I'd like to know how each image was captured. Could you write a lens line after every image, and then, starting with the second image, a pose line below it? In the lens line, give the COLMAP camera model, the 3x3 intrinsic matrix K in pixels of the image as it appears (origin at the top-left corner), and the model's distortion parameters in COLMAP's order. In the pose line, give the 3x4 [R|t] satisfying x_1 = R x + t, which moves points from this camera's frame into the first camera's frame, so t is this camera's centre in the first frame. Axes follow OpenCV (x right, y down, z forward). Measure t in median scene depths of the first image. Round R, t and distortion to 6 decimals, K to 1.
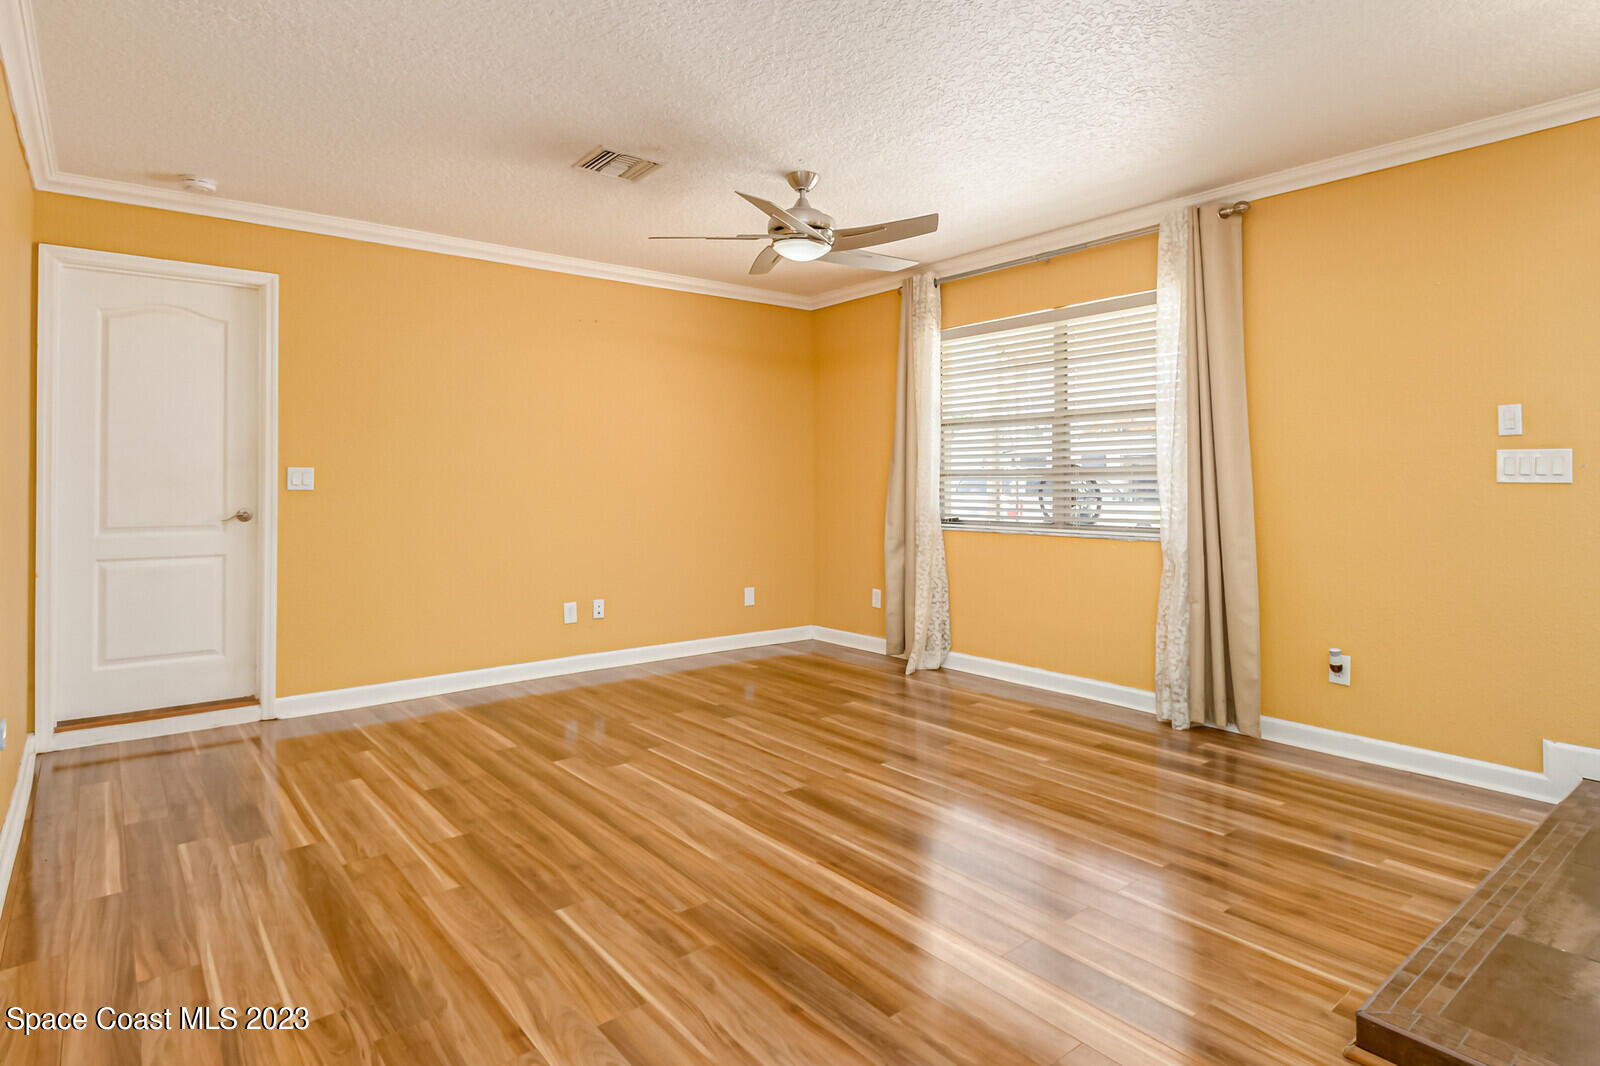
lens RADIAL K [[867.6, 0, 808.2], [0, 867.6, 478.6], [0, 0, 1]] dist [0.001170, -0.000603]
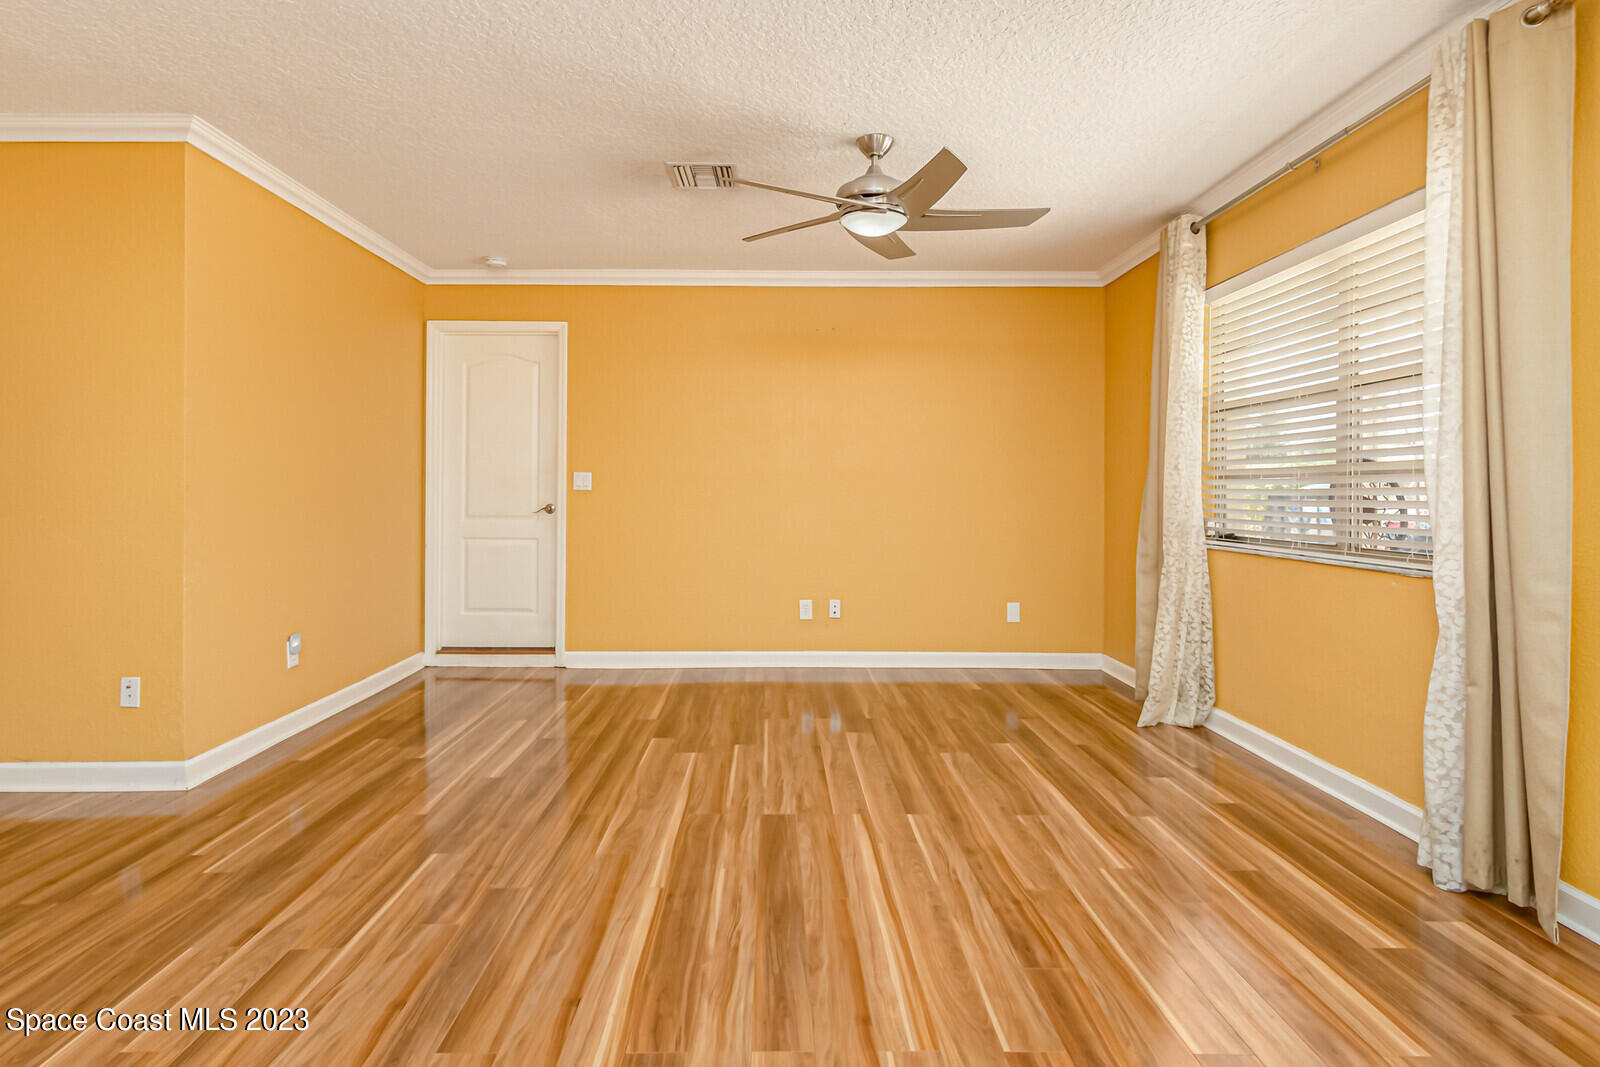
lens RADIAL K [[830.0, 0, 781.3], [0, 830.0, 498.1], [0, 0, 1]] dist [-0.002386, -0.000505]
pose [[0.778072, 0.010948, -0.628079, 0.441428], [-0.003848, 0.999912, 0.012663, 0.009060], [0.628163, -0.007436, 0.778046, 0.262787]]
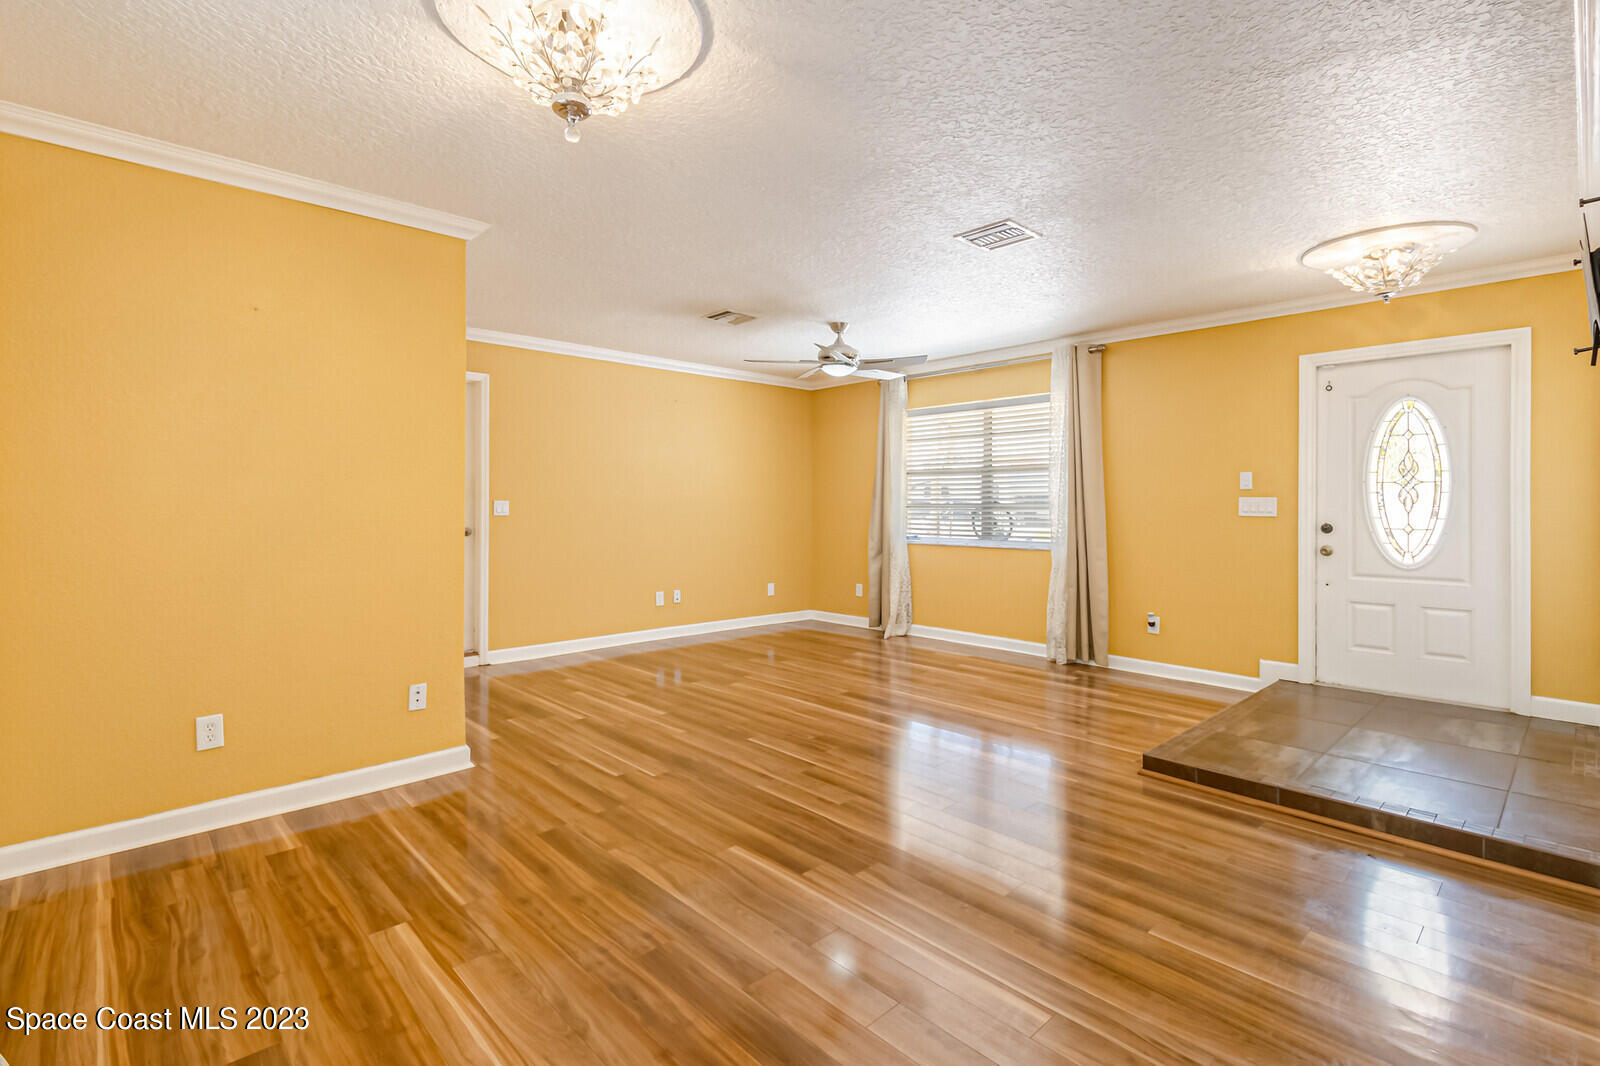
lens RADIAL K [[751.6, 0, 793.3], [0, 751.6, 514.4], [0, 0, 1]] dist [0.003455, 0.000341]
pose [[0.997456, 0.005549, 0.071065, -0.184057], [-0.006629, 0.999866, 0.014975, -0.013167], [-0.070973, -0.015408, 0.997359, -0.387355]]
